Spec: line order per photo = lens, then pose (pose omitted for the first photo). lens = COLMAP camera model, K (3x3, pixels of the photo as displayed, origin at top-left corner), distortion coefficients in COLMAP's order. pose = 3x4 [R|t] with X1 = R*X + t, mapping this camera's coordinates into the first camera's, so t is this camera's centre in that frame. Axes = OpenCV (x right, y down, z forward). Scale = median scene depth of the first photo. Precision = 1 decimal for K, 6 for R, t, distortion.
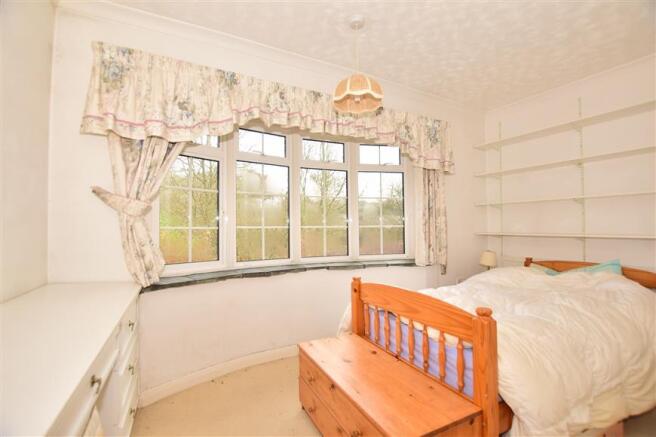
lens RADIAL K [[298.2, 0, 328.0], [0, 298.2, 218.5], [0, 0, 1]] dist [-0.001776, -0.000329]
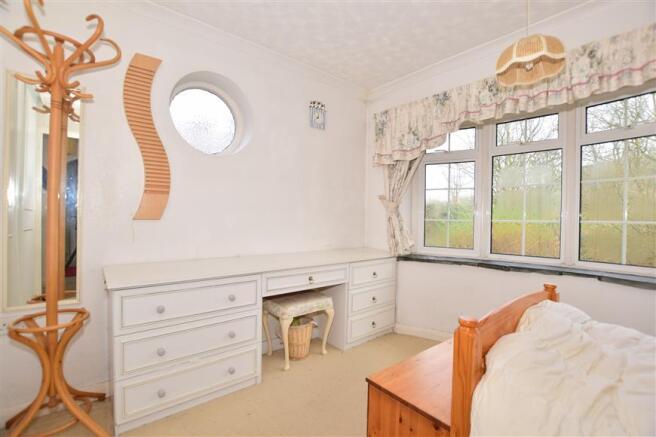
lens RADIAL K [[294.9, 0, 328.0], [0, 294.9, 218.5], [0, 0, 1]] dist [-0.000045, -0.000166]
pose [[0.241457, 0.008608, -0.970373, 0.755772], [0.011715, 0.999862, 0.011785, 0.004525], [0.970341, -0.014214, 0.241323, 0.254904]]
